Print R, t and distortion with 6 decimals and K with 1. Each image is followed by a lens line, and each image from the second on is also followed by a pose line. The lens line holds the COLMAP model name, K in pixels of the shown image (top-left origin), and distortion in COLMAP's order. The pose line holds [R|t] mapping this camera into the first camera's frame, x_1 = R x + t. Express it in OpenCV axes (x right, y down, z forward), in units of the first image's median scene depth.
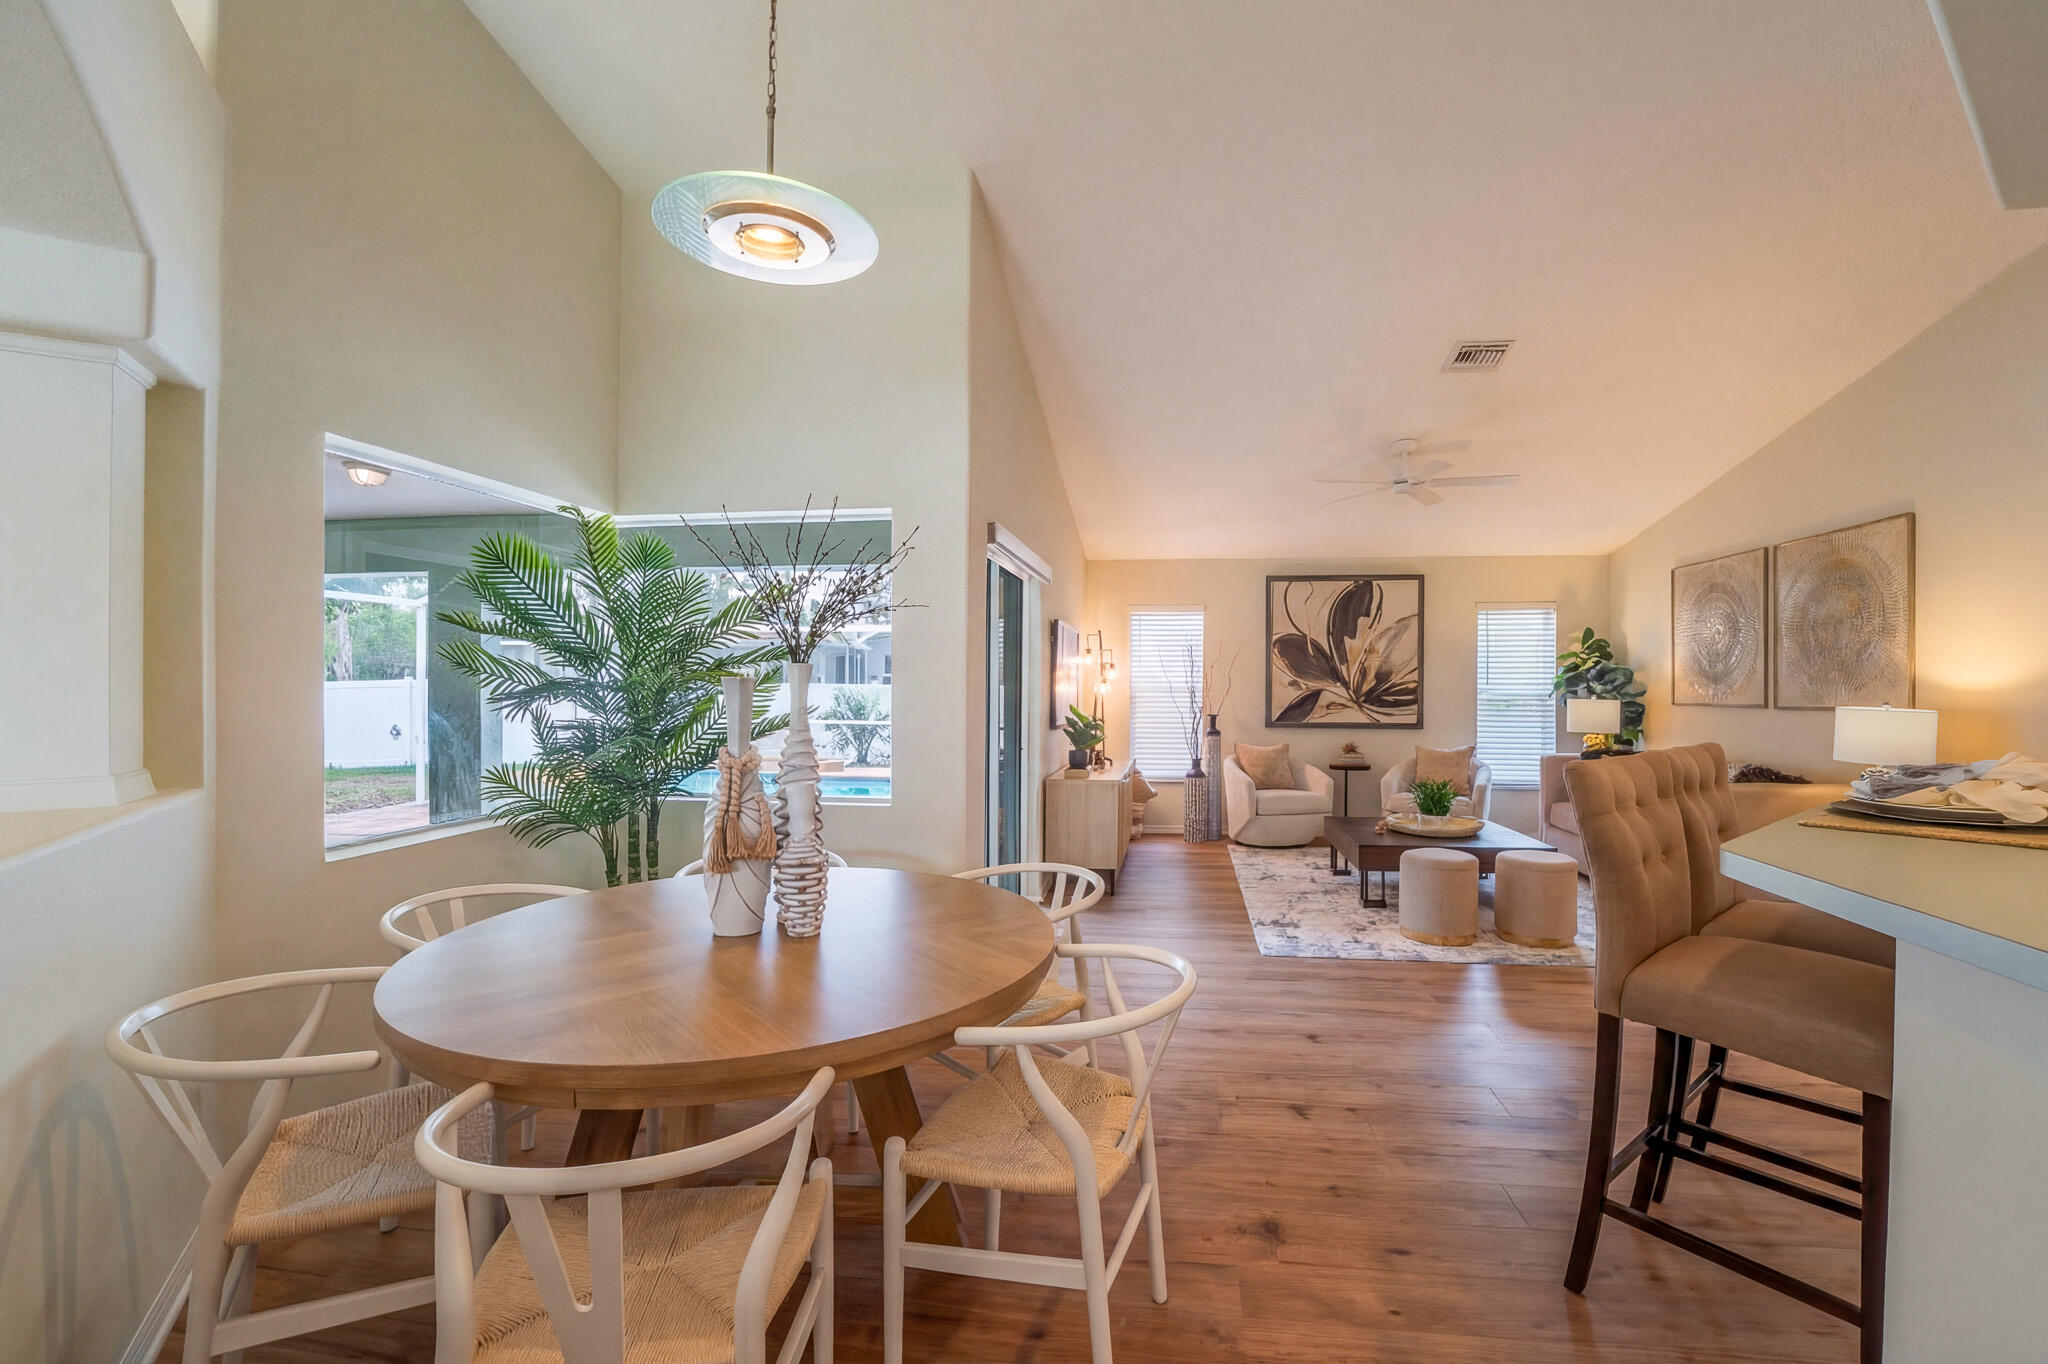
lens RADIAL K [[926.1, 0, 1024.0], [0, 926.1, 682.0], [0, 0, 1]] dist [-0.000204, -0.000022]
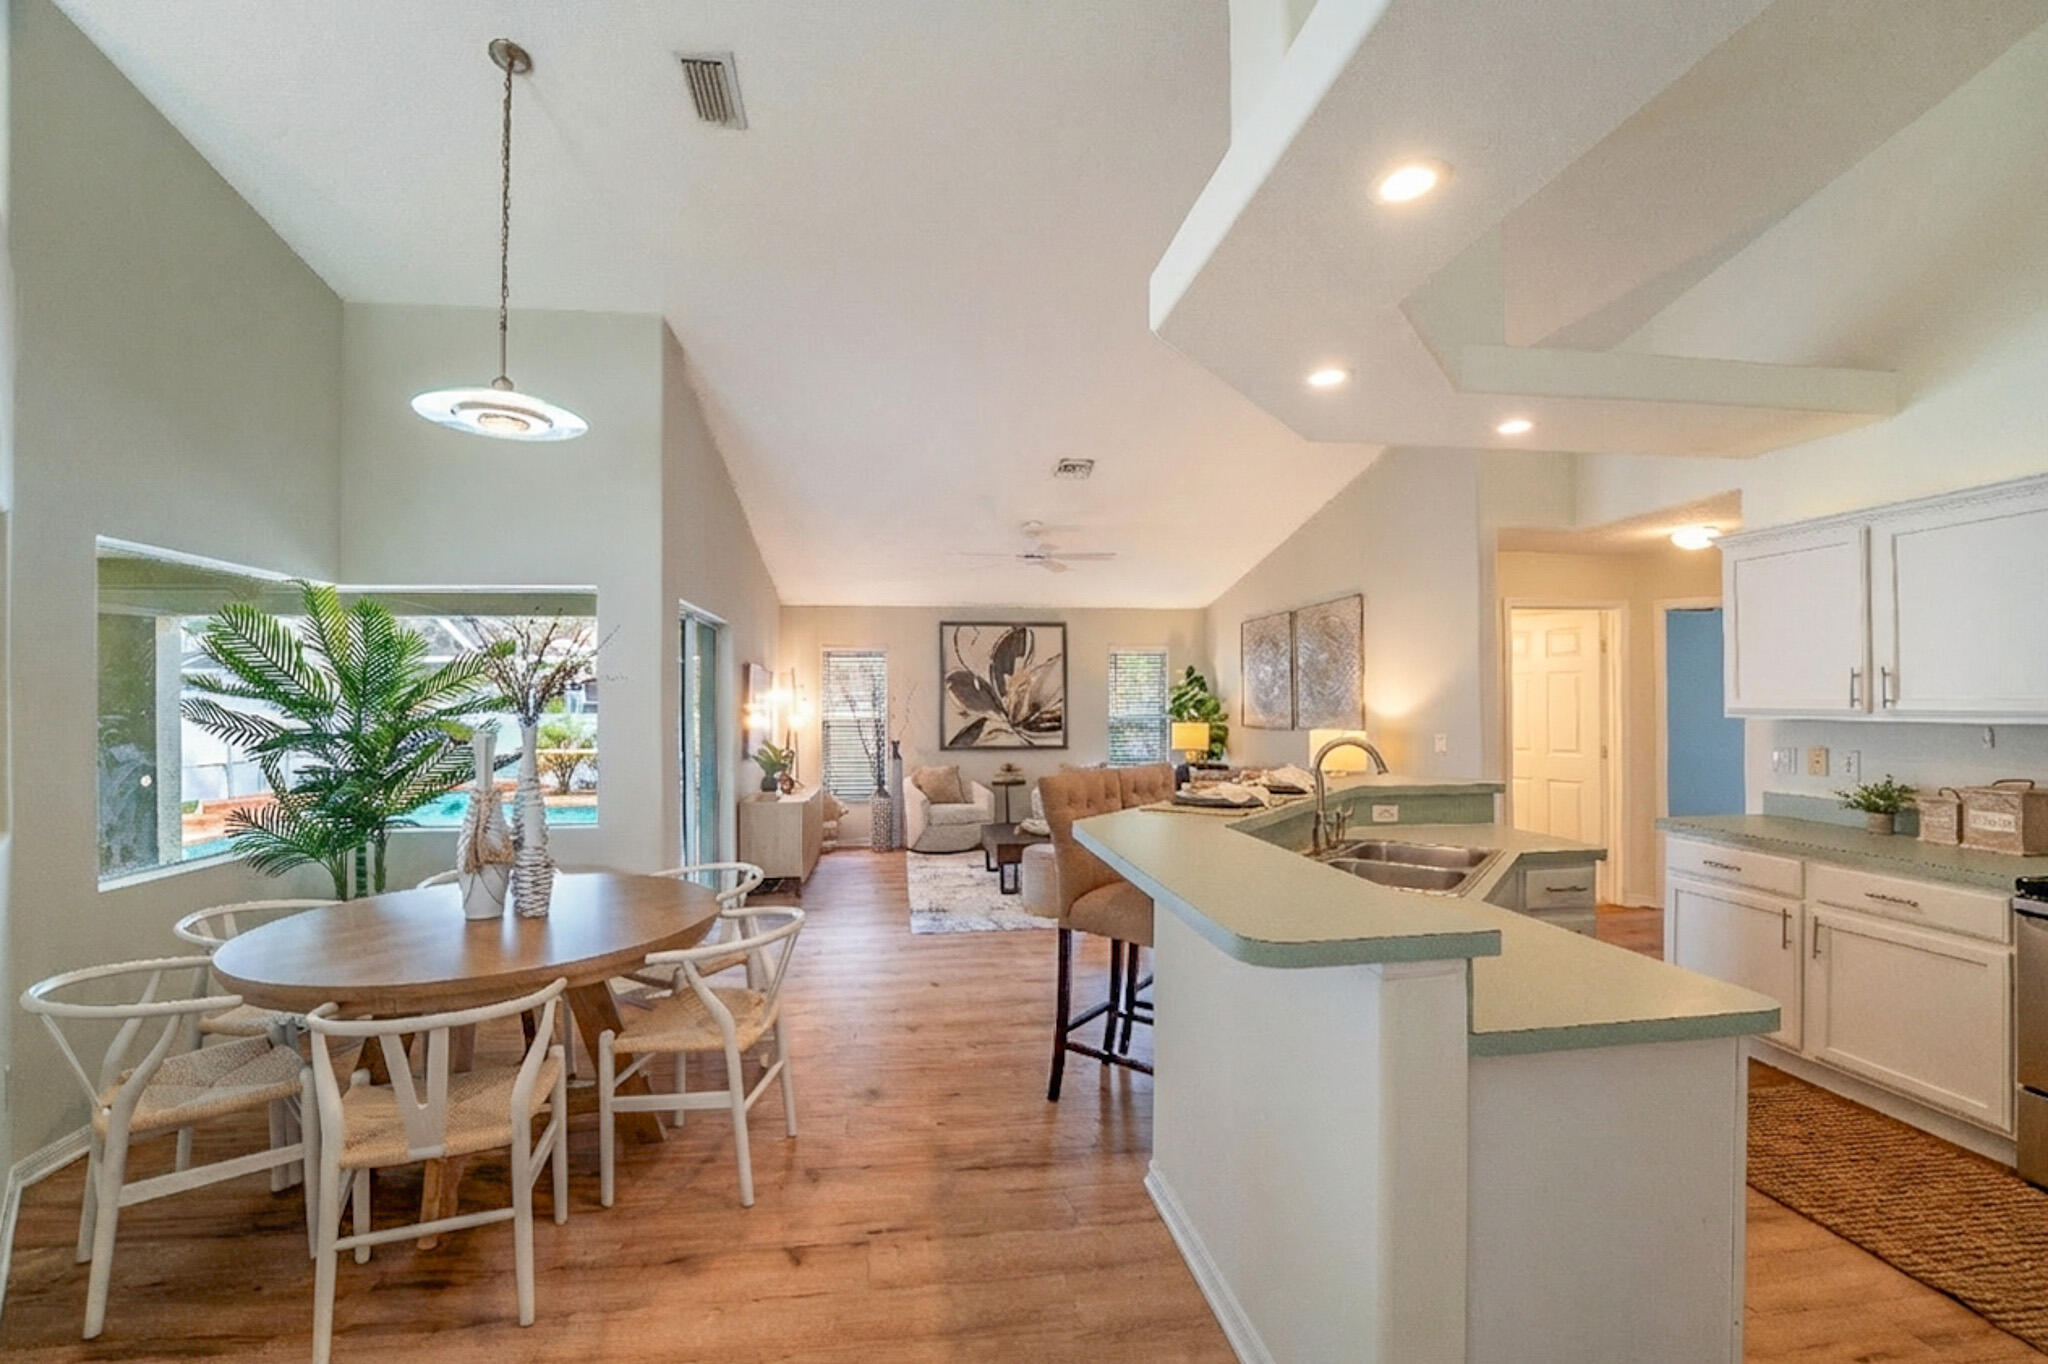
lens RADIAL K [[911.6, 0, 992.5], [0, 911.6, 694.4], [0, 0, 1]] dist [-0.012819, 0.000022]
pose [[0.963079, -0.007135, 0.269125, 0.025795], [0.010239, 0.999896, -0.010132, -0.017456], [-0.269025, 0.012513, 0.963052, -0.212351]]
